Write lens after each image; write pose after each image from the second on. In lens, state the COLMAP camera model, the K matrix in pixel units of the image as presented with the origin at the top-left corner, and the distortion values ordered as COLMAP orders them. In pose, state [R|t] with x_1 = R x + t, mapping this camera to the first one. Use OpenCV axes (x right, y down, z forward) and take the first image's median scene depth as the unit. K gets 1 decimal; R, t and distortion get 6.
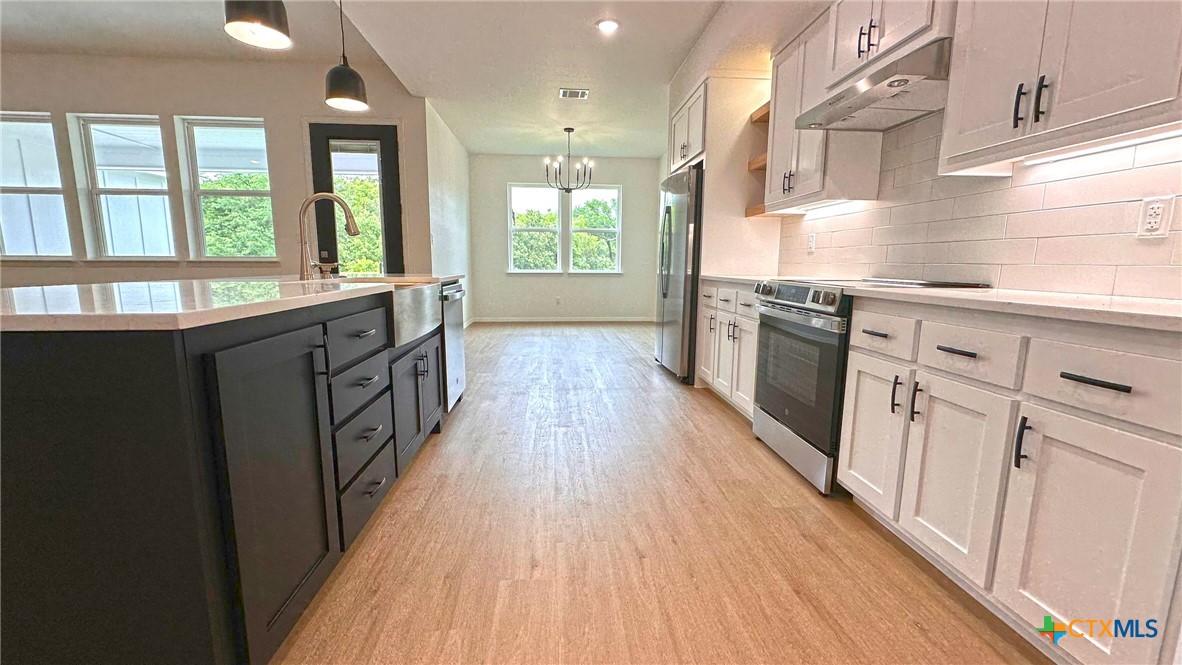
lens RADIAL K [[472.4, 0, 591.0], [0, 472.4, 332.5], [0, 0, 1]] dist [-0.001751, -0.000327]
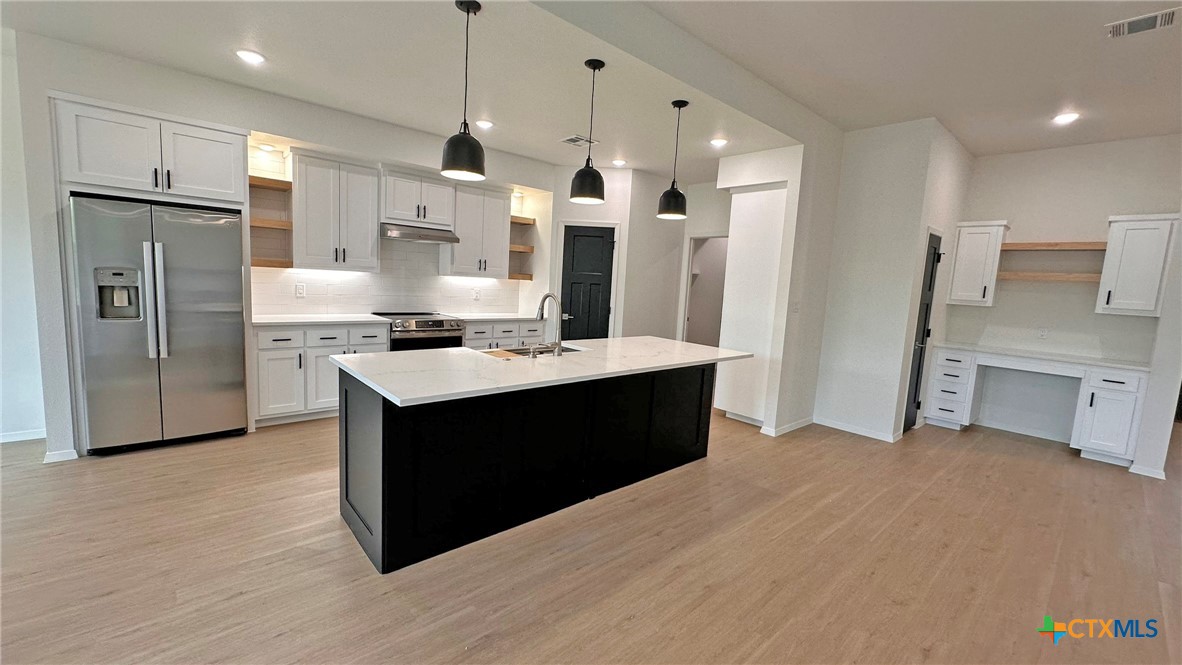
lens RADIAL K [[462.4, 0, 591.0], [0, 462.4, 332.5], [0, 0, 1]] dist [-0.000217, -0.000111]
pose [[-0.603365, -0.132003, 0.786464, -1.136532], [0.055694, 0.976822, 0.206680, -0.299055], [-0.795518, 0.168505, -0.582028, 1.126781]]
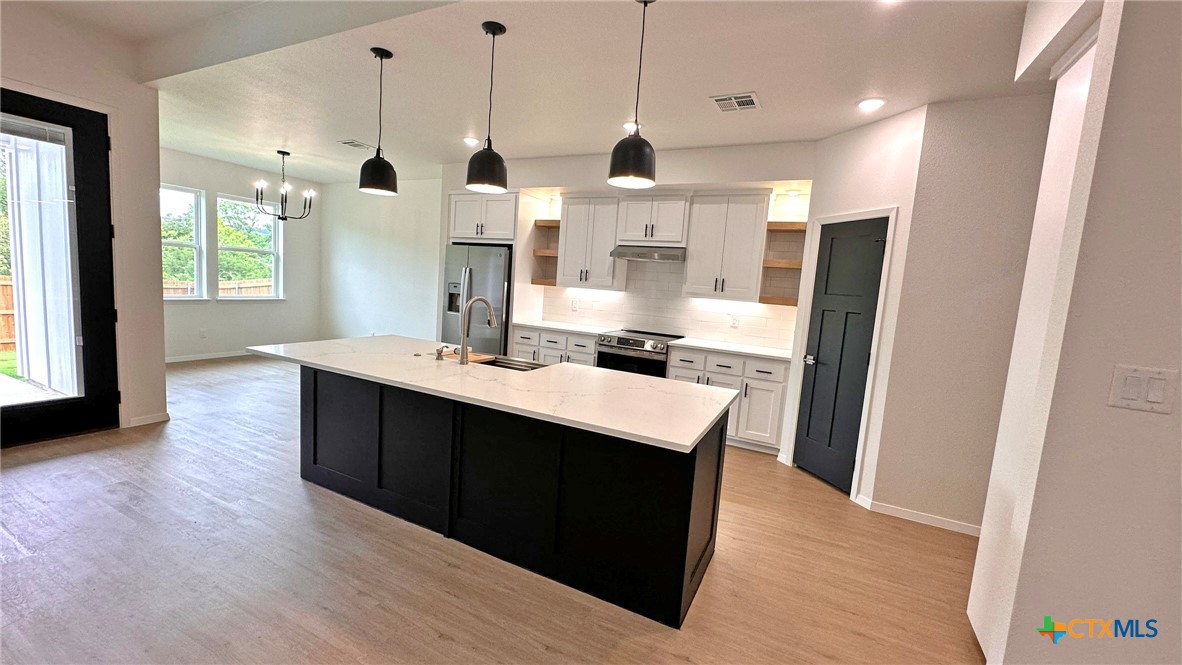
lens RADIAL K [[471.0, 0, 593.7], [0, 471.0, 331.9], [0, 0, 1]] dist [-0.003250, -0.000345]
pose [[0.519537, -0.064261, 0.852028, -0.986251], [0.056139, 0.997581, 0.041007, -0.153990], [-0.852602, 0.026527, 0.521888, 0.032532]]
